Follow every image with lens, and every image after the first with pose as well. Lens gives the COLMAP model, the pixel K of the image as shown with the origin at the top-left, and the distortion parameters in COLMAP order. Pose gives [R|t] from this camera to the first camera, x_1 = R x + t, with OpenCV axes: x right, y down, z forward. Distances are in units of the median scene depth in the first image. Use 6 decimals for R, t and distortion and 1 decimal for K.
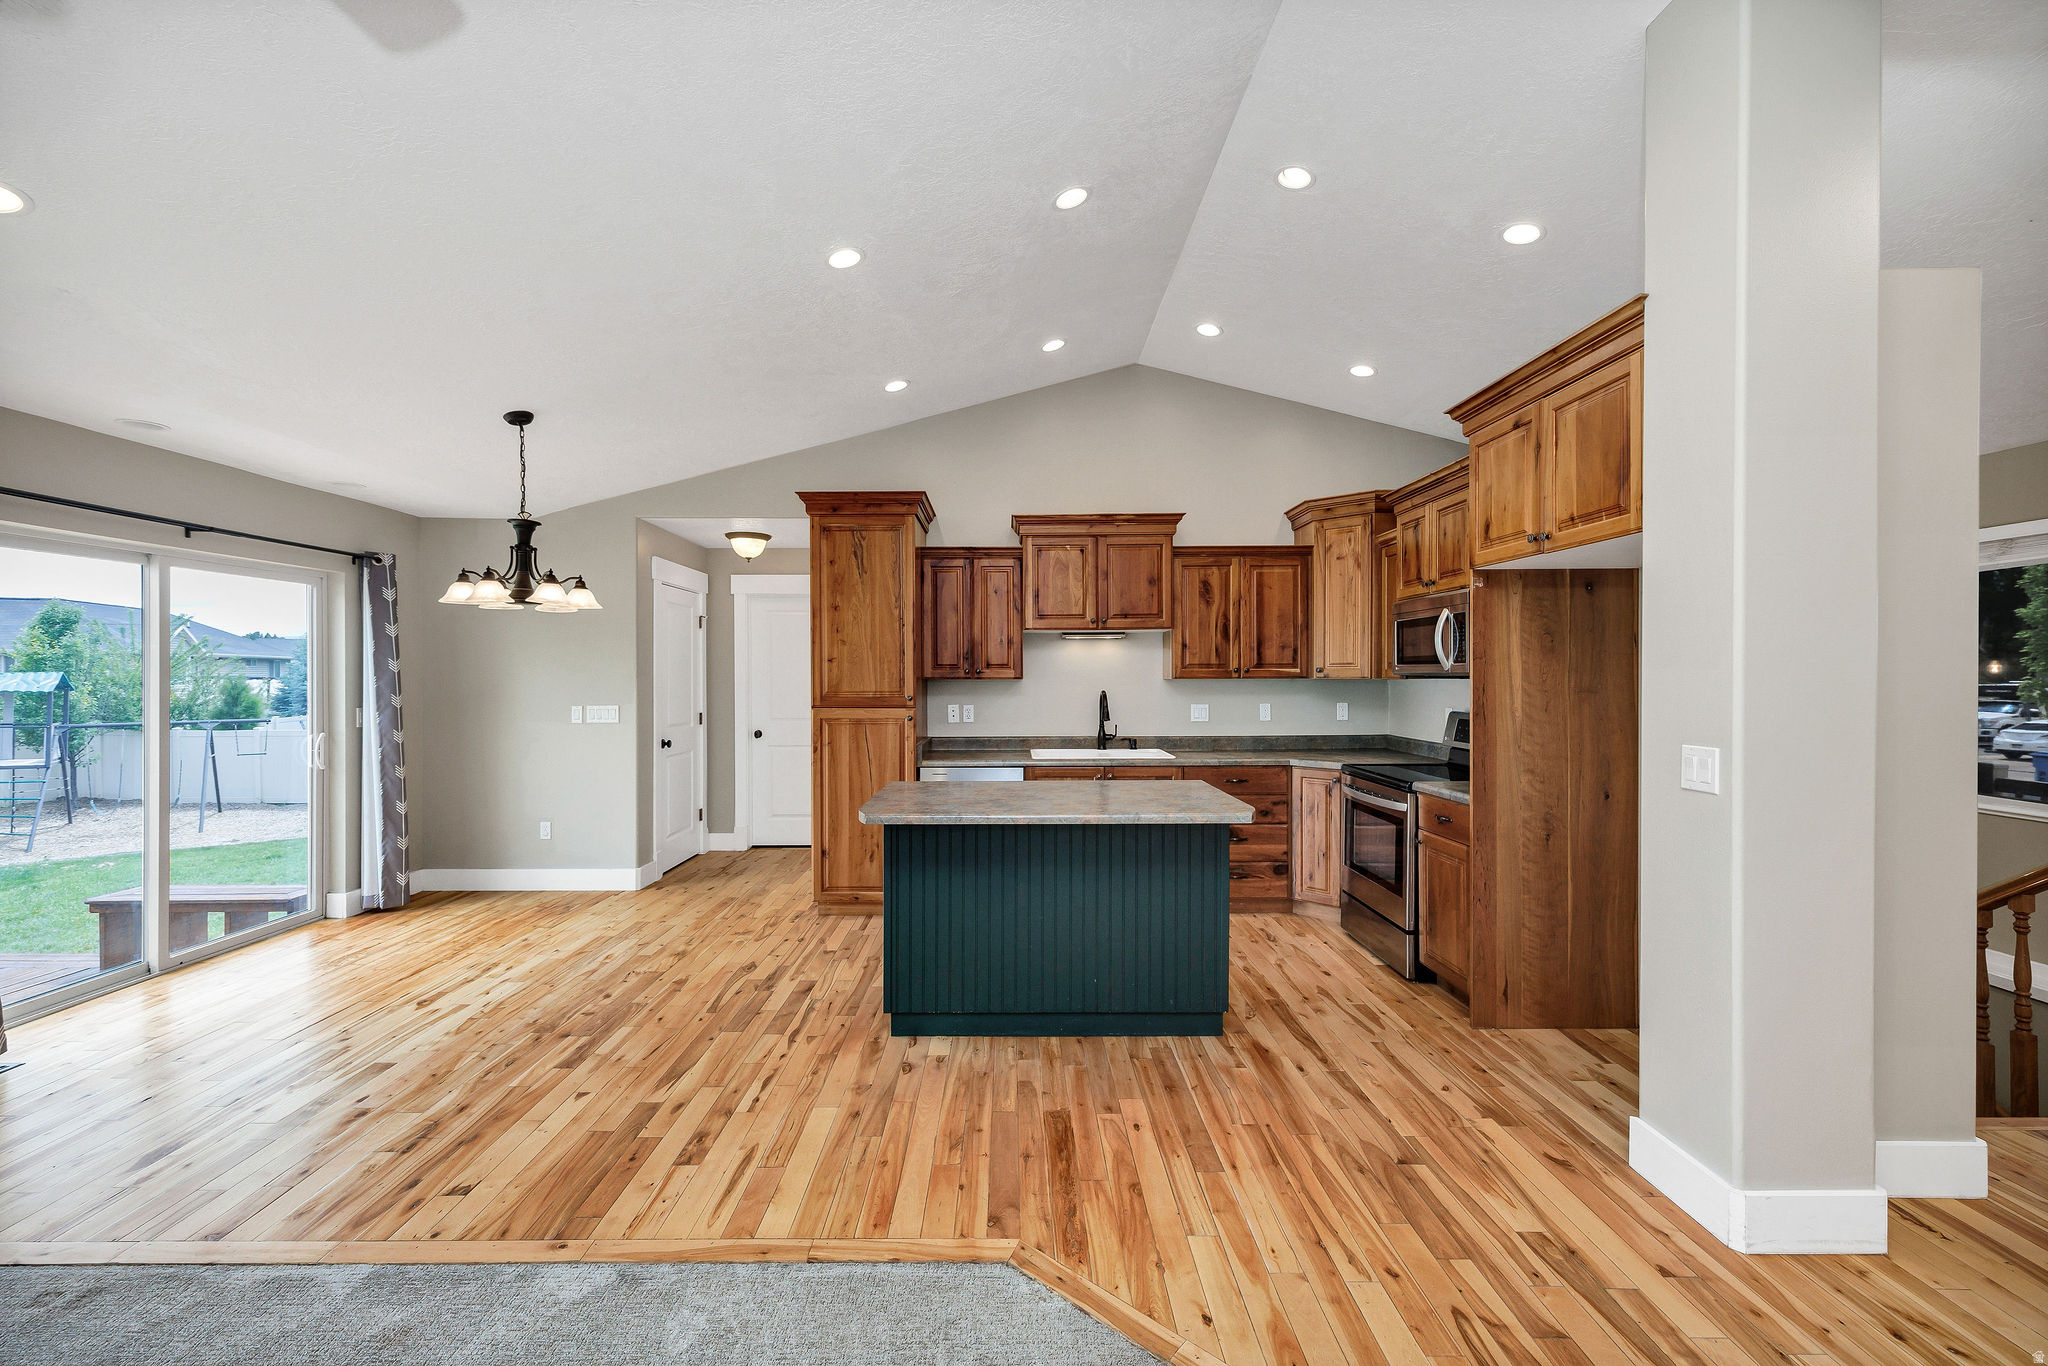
lens RADIAL K [[838.5, 0, 1010.9], [0, 838.5, 688.6], [0, 0, 1]] dist [-0.000284, -0.000011]
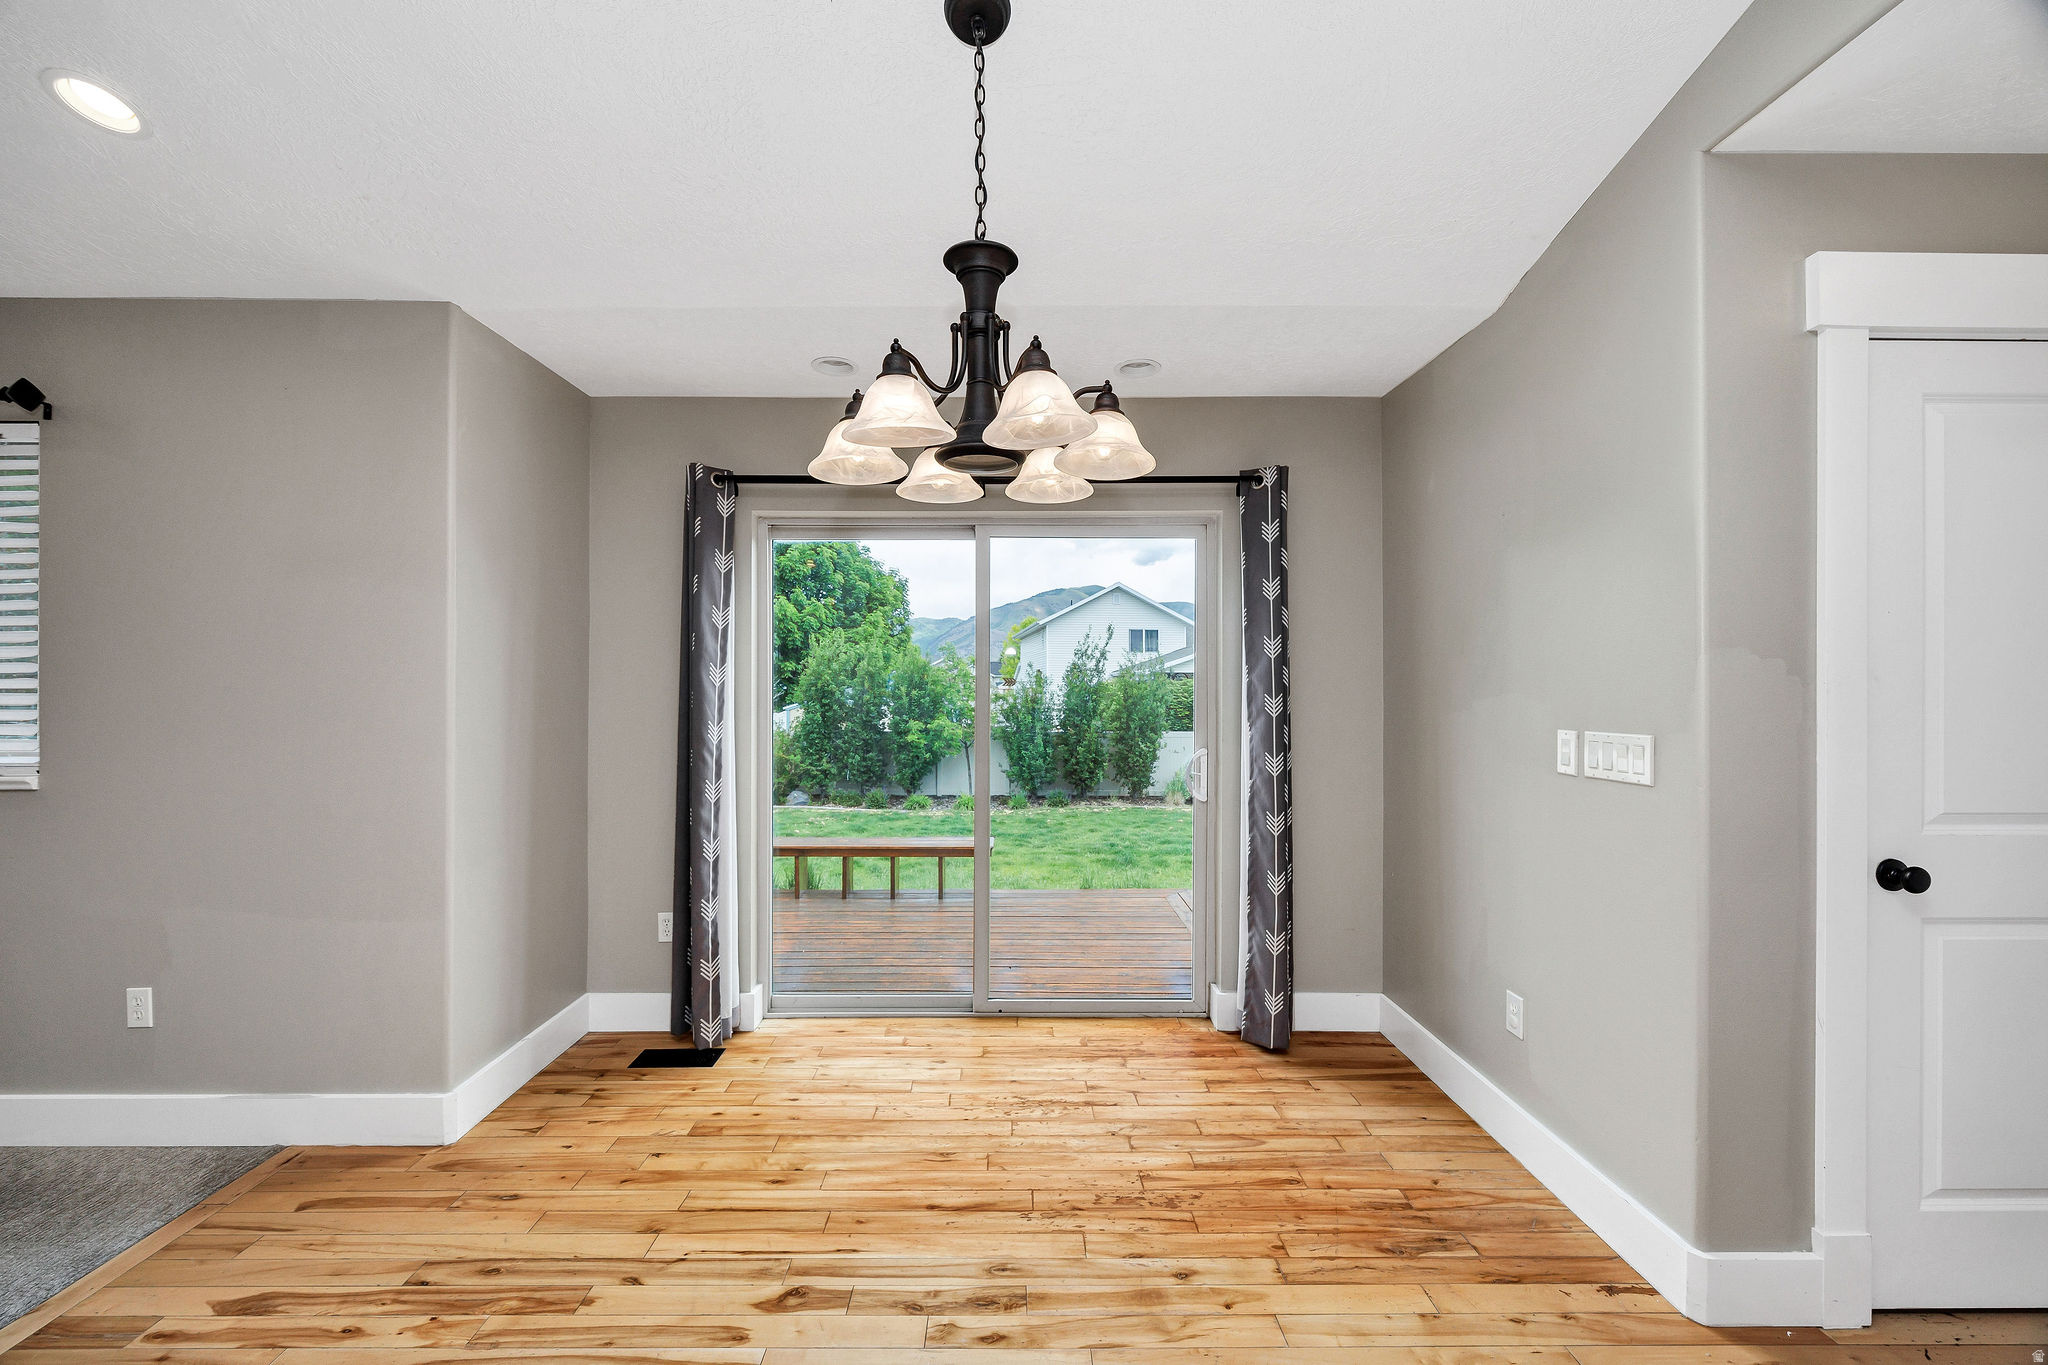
lens RADIAL K [[797.8, 0, 1021.2], [0, 797.8, 686.4], [0, 0, 1]] dist [-0.001479, -0.000163]
pose [[0.011783, -0.002284, -0.999928, -0.200832], [-0.018157, 0.999832, -0.002498, 0.007229], [0.999766, 0.018186, 0.011740, 1.020454]]
